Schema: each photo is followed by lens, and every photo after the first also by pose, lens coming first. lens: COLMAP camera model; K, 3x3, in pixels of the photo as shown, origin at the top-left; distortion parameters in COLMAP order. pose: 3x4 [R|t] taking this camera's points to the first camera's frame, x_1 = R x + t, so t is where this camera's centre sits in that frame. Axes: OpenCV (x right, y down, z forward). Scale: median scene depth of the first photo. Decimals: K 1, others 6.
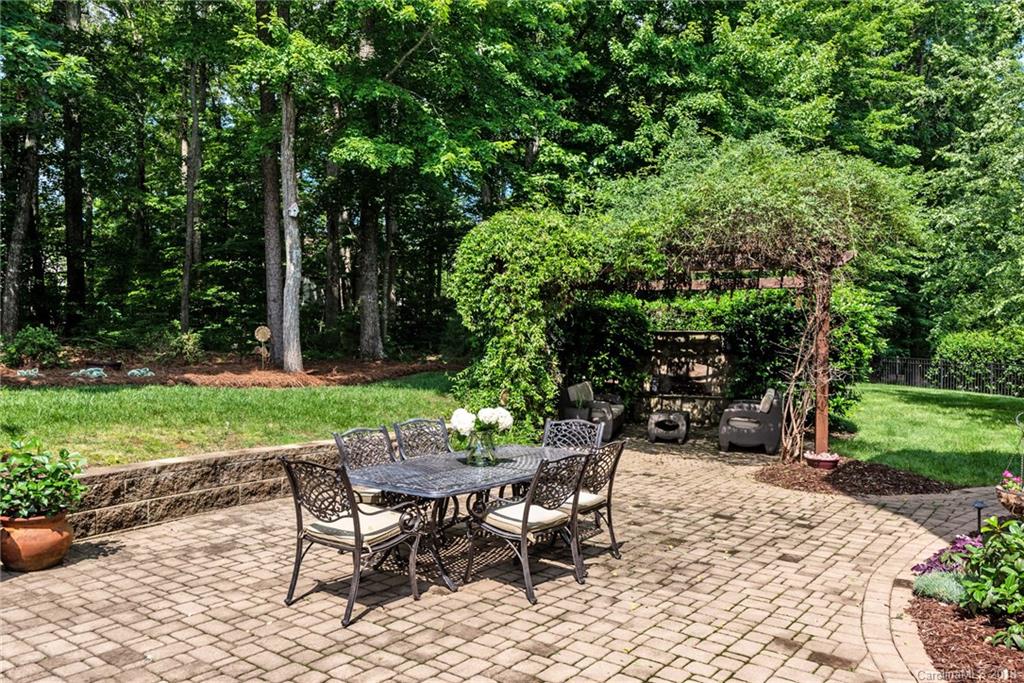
lens RADIAL K [[788.3, 0, 516.0], [0, 788.3, 345.3], [0, 0, 1]] dist [0.006922, -0.002991]
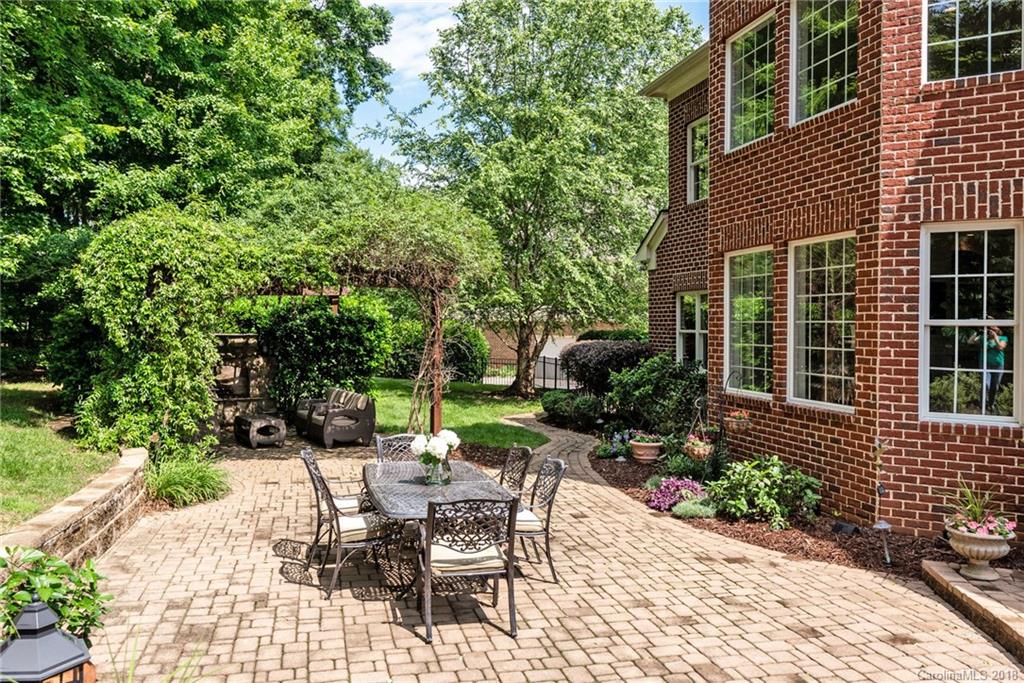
lens RADIAL K [[788.3, 0, 503.3], [0, 788.3, 326.1], [0, 0, 1]] dist [0.006922, -0.002991]
pose [[0.641454, -0.007136, 0.767129, -0.471066], [0.009063, 0.999957, 0.001723, -0.039951], [-0.767108, 0.005847, 0.641491, 0.123340]]
